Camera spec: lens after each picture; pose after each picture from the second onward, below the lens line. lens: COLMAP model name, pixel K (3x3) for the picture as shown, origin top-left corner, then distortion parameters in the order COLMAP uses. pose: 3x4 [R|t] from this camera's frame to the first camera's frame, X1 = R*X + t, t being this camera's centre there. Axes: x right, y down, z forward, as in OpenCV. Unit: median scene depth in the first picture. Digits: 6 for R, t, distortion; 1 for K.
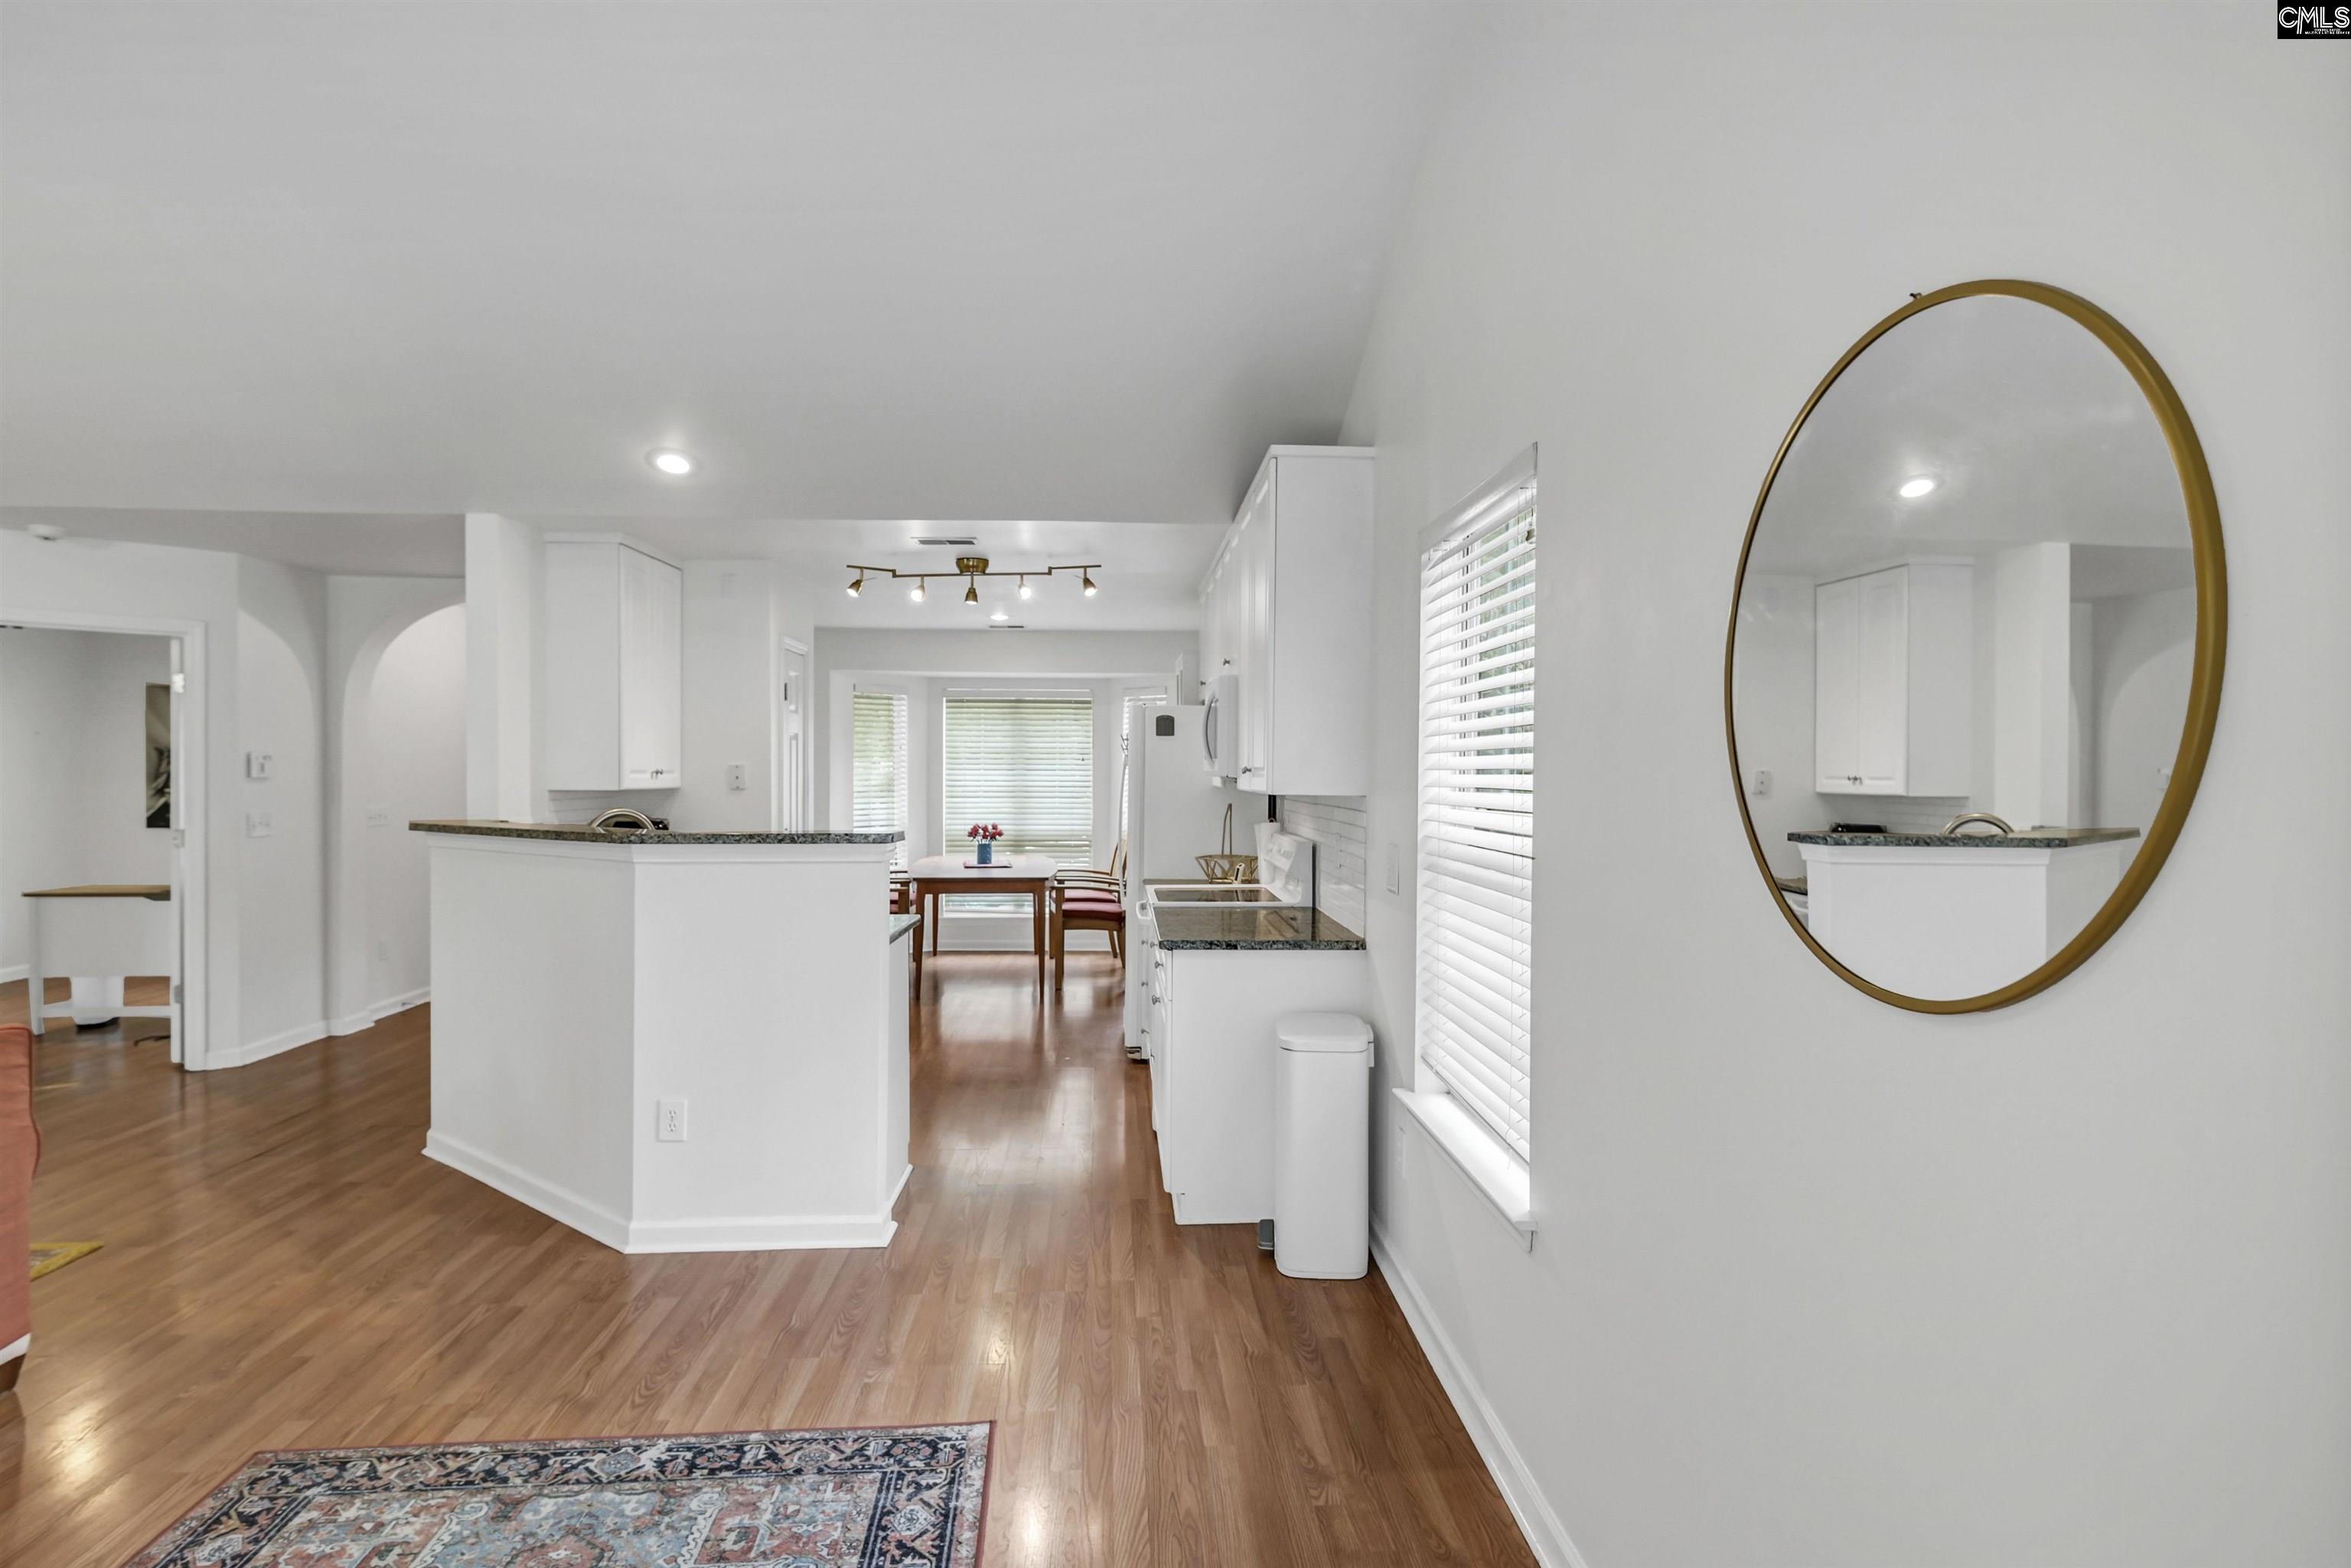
lens RADIAL K [[1236.1, 0, 1197.1], [0, 1236.1, 775.8], [0, 0, 1]] dist [0.012382, -0.012889]
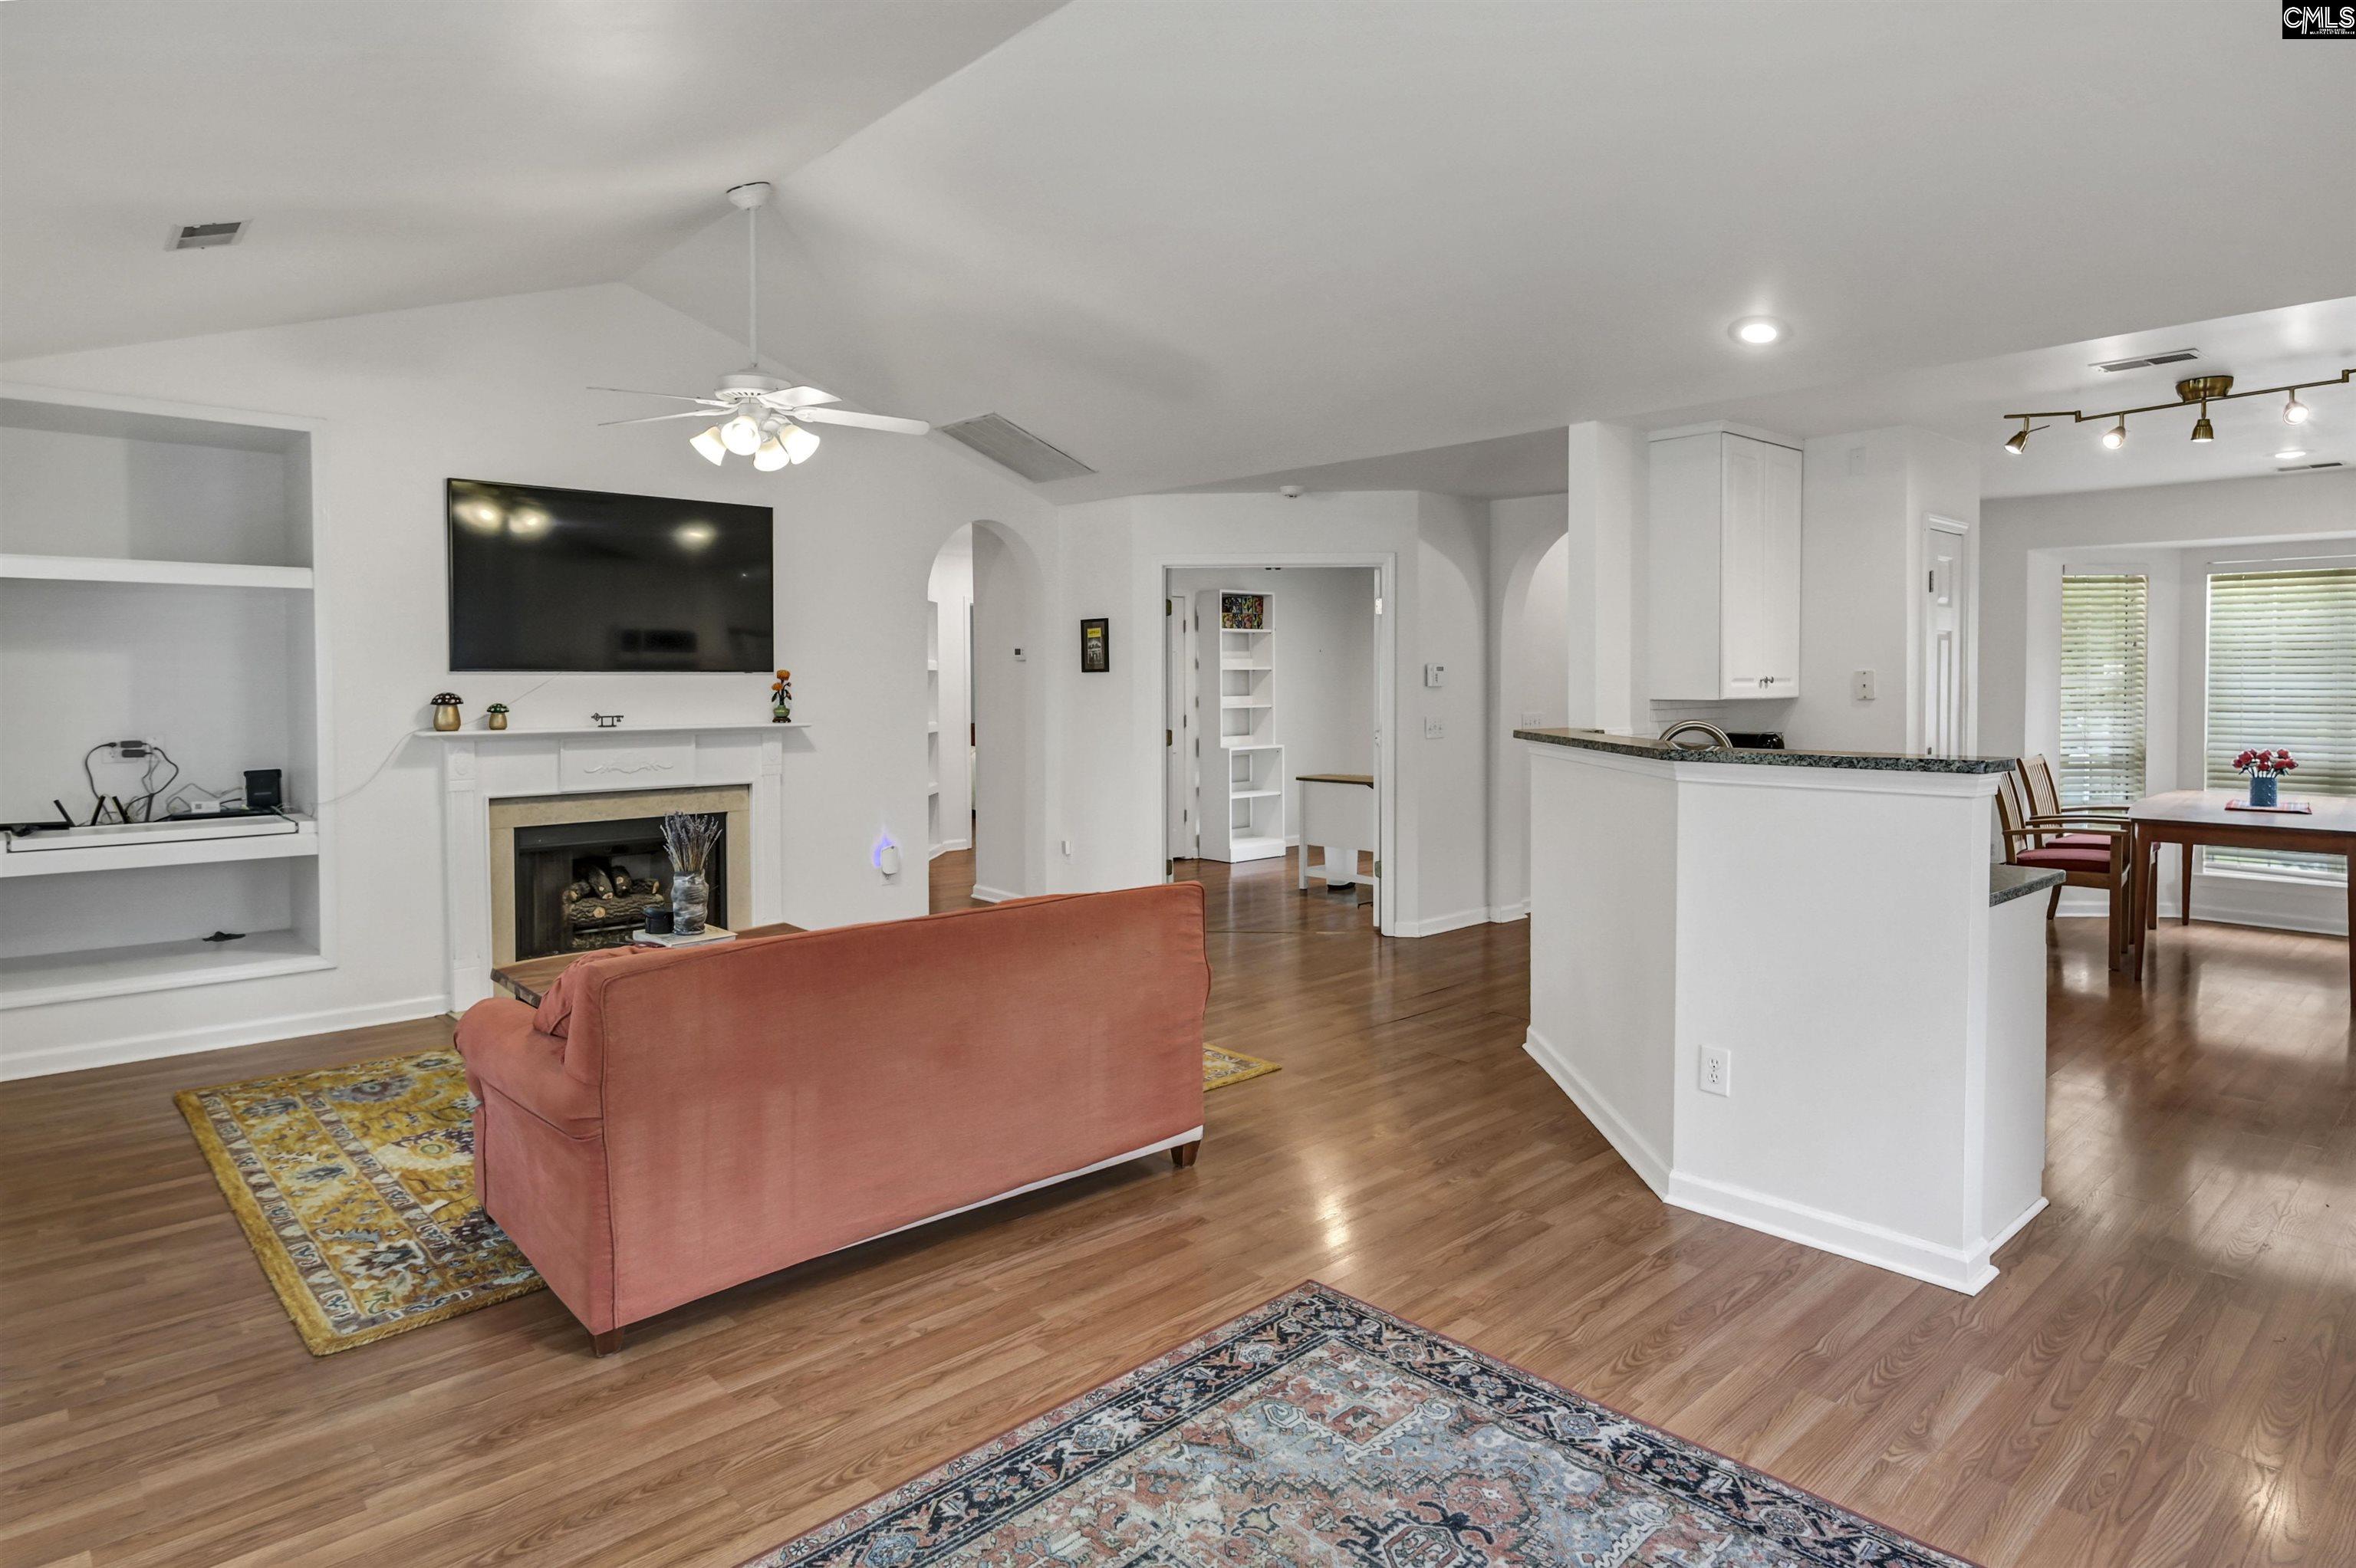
lens RADIAL K [[1325.5, 0, 1189.9], [0, 1325.5, 710.1], [0, 0, 1]] dist [-0.002179, -0.001776]
pose [[0.625962, 0.013232, -0.779741, 0.098142], [0.003483, 0.999799, 0.019762, -0.003383], [0.779846, -0.015087, 0.625790, 0.129691]]
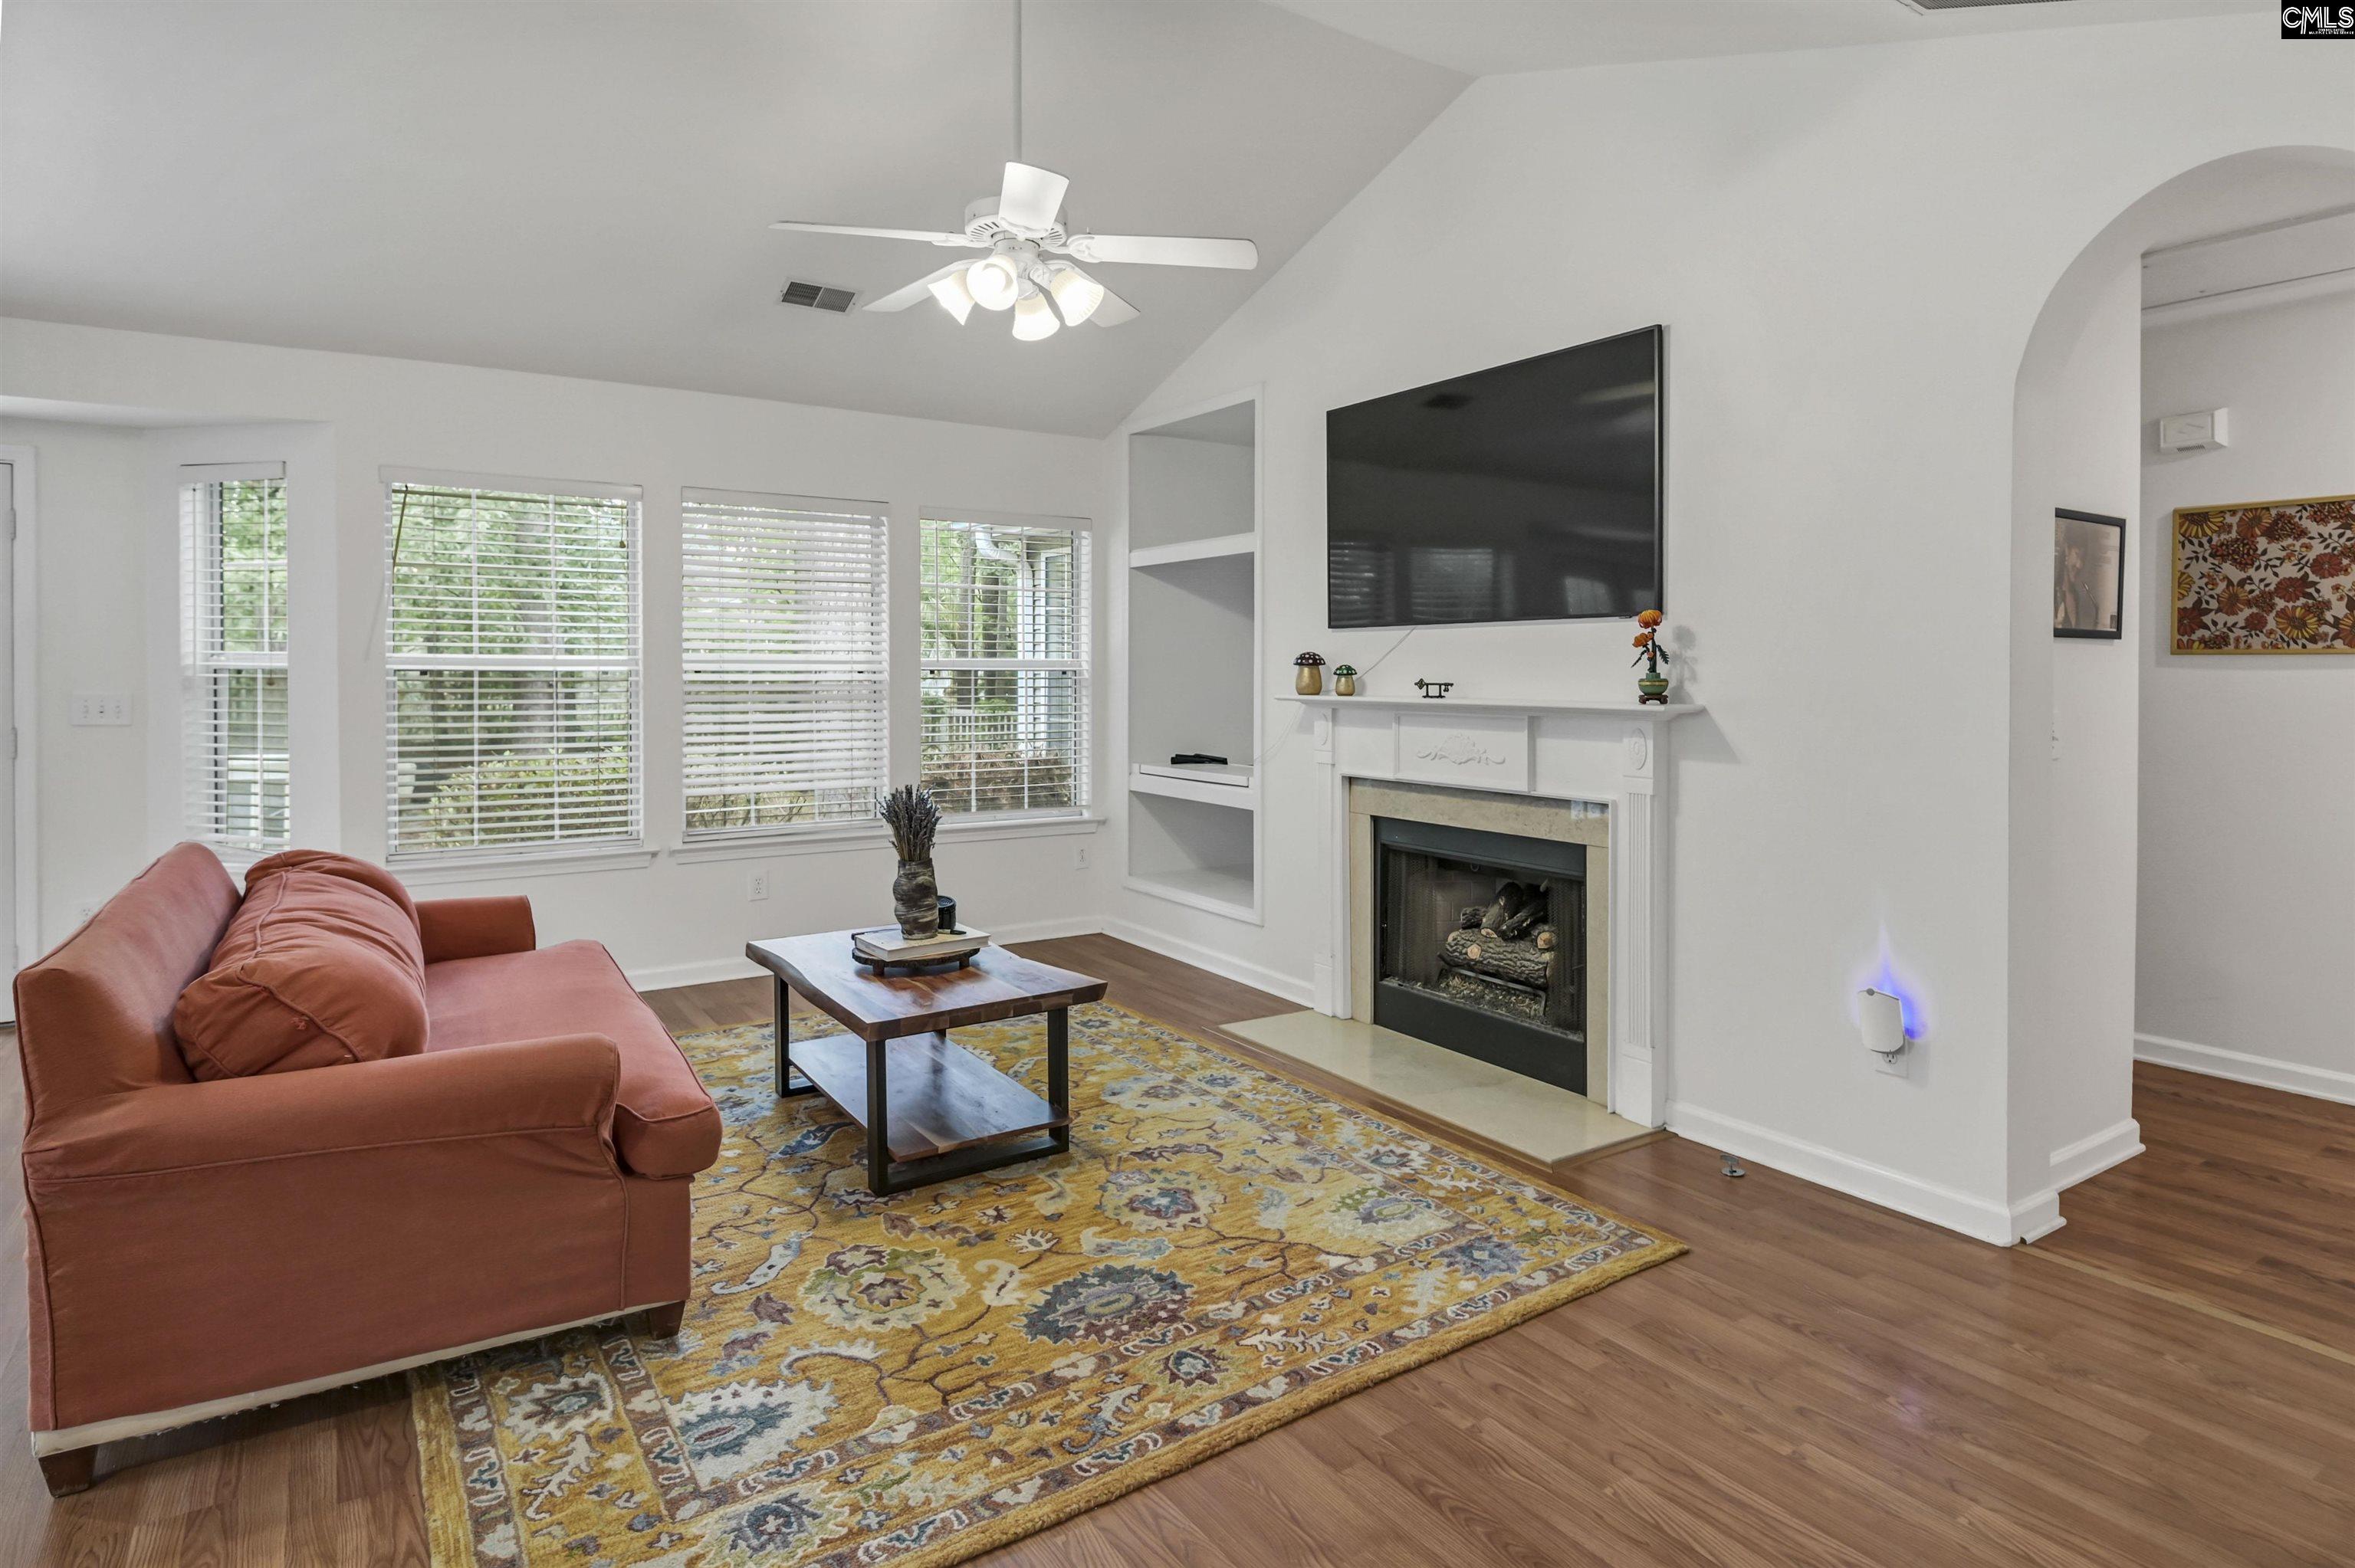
lens RADIAL K [[1257.2, 0, 1191.9], [0, 1257.2, 685.0], [0, 0, 1]] dist [0.004422, -0.001945]
pose [[-0.866089, -0.000840, -0.499889, -1.062334], [-0.005844, 0.999947, 0.008445, 0.033185], [0.499855, 0.010236, -0.866048, 1.756200]]
